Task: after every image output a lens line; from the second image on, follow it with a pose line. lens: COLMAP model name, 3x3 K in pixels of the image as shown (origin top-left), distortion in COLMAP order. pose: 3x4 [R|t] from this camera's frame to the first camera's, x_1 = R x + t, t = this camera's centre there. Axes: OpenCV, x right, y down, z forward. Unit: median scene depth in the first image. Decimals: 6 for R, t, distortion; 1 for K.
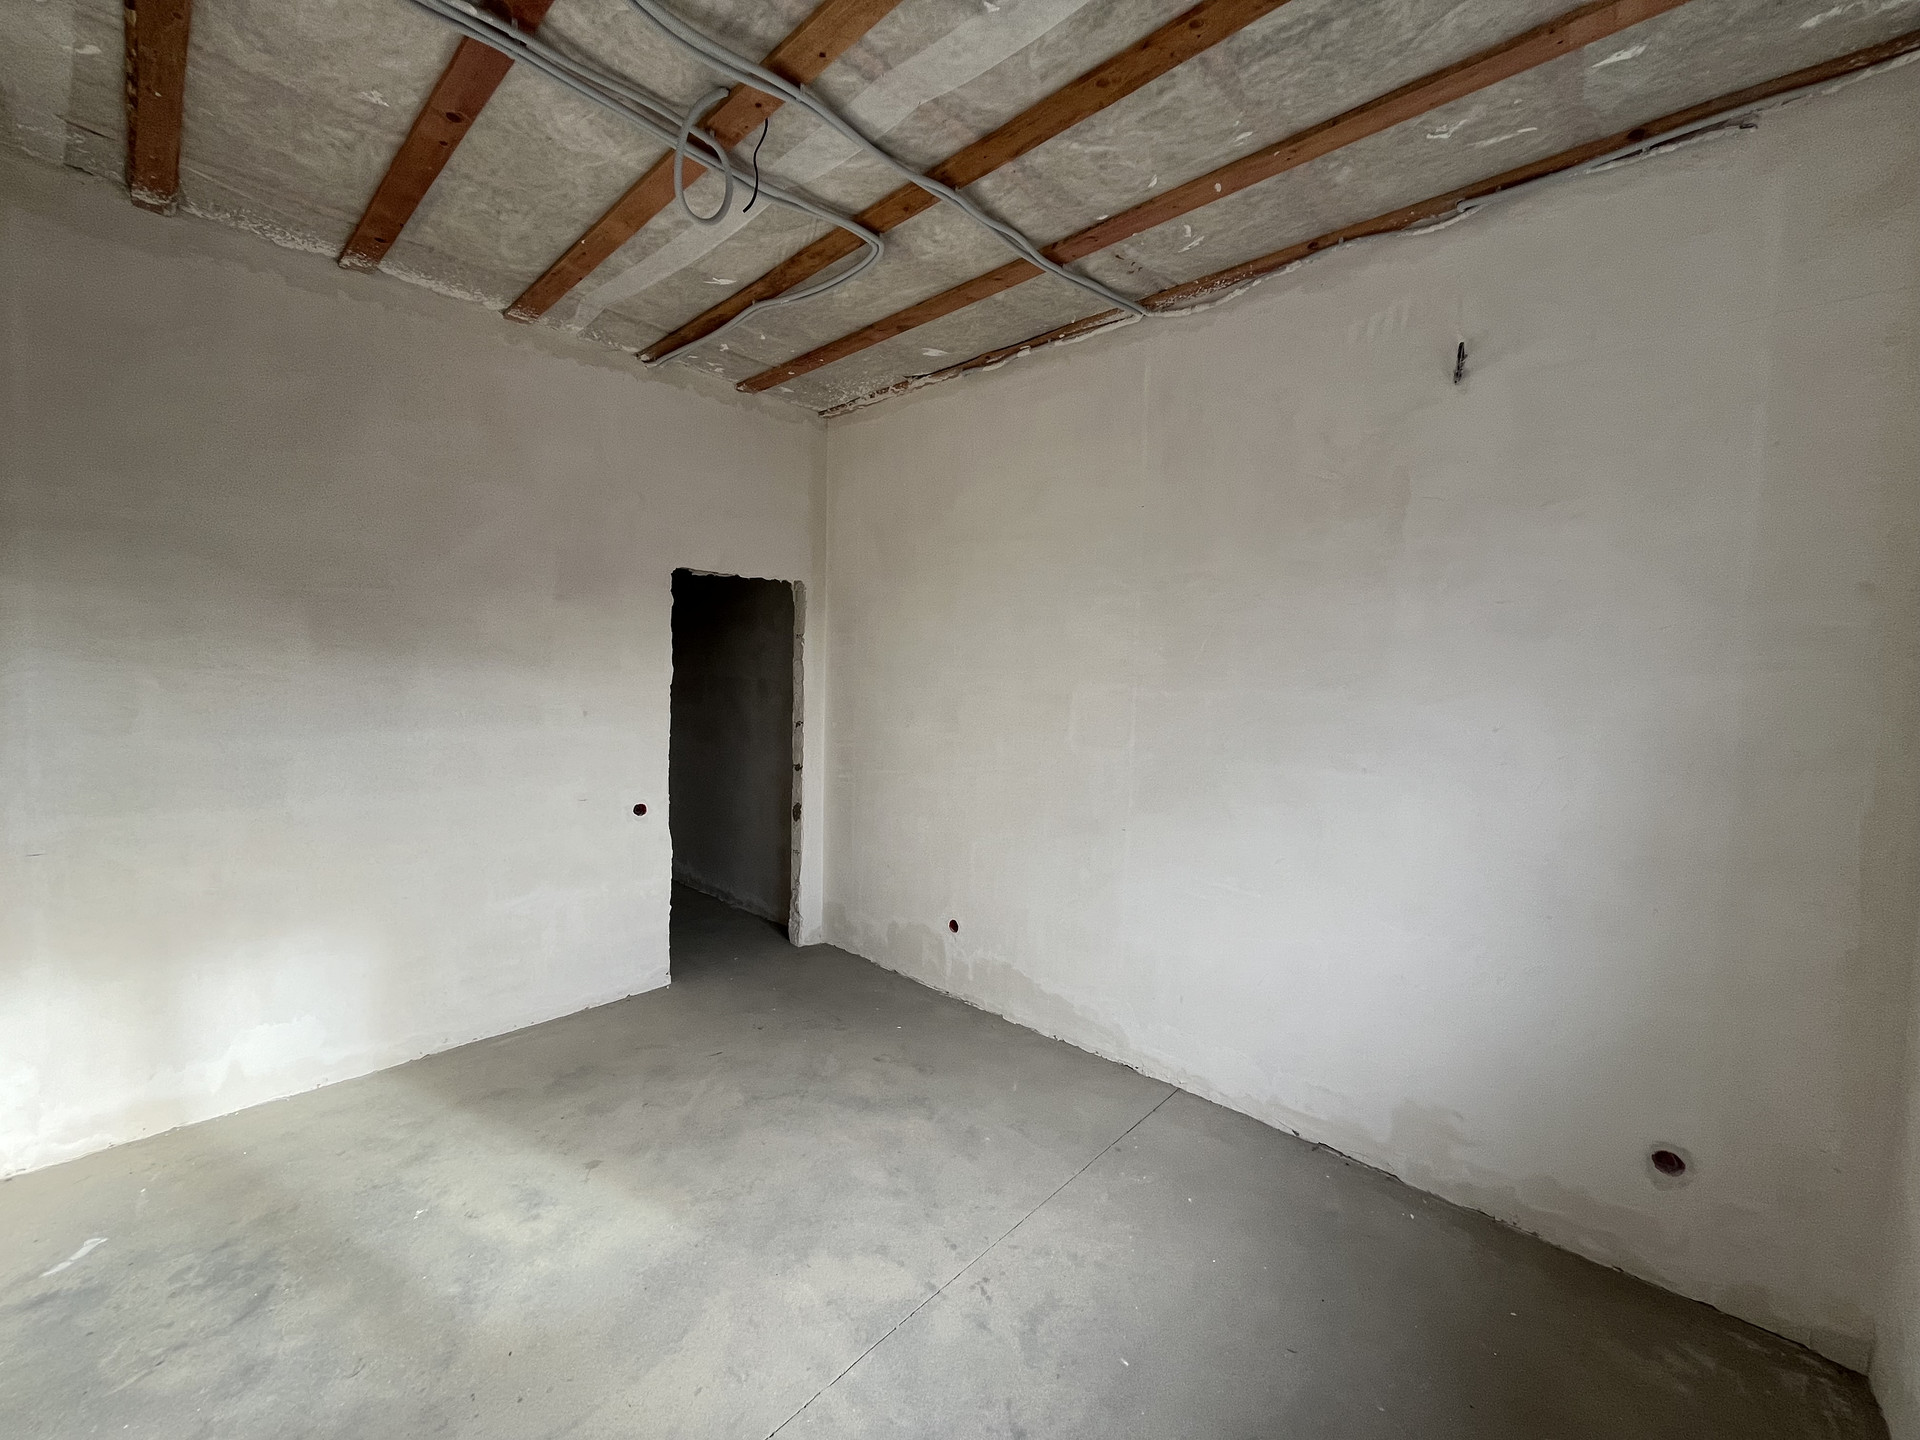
lens RADIAL K [[776.6, 0, 965.9], [0, 776.6, 722.2], [0, 0, 1]] dist [-0.003018, 0.000614]
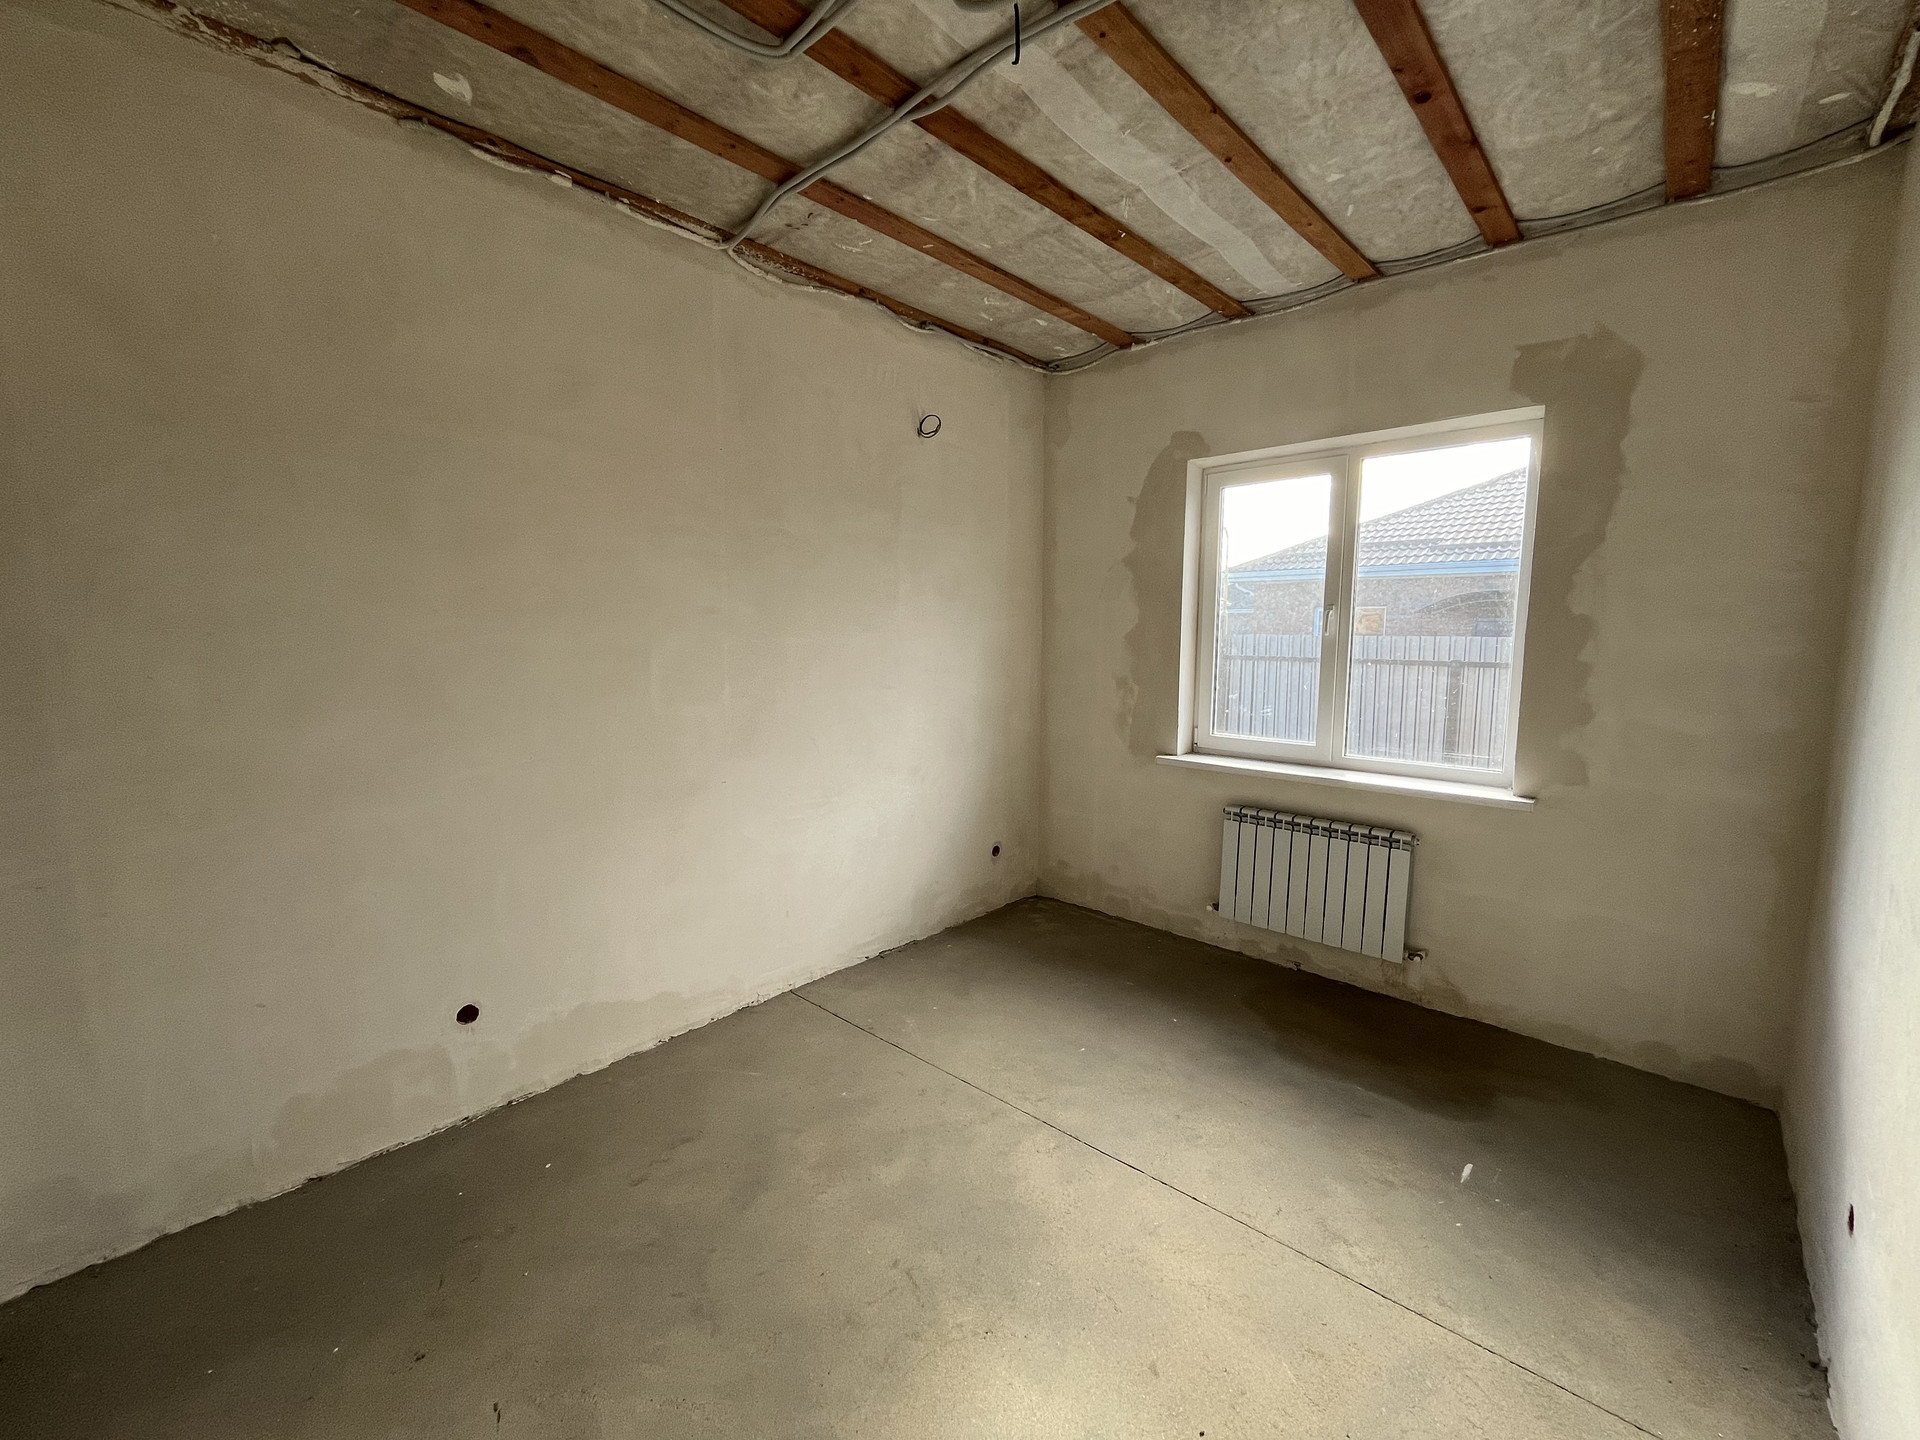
lens RADIAL K [[776.6, 0, 948.6], [0, 776.6, 720.2], [0, 0, 1]] dist [-0.003018, 0.000614]
pose [[0.017927, -0.141989, 0.989706, -0.846504], [0.058136, 0.988338, 0.140740, -0.068959], [-0.998148, 0.055014, 0.025973, 0.772247]]
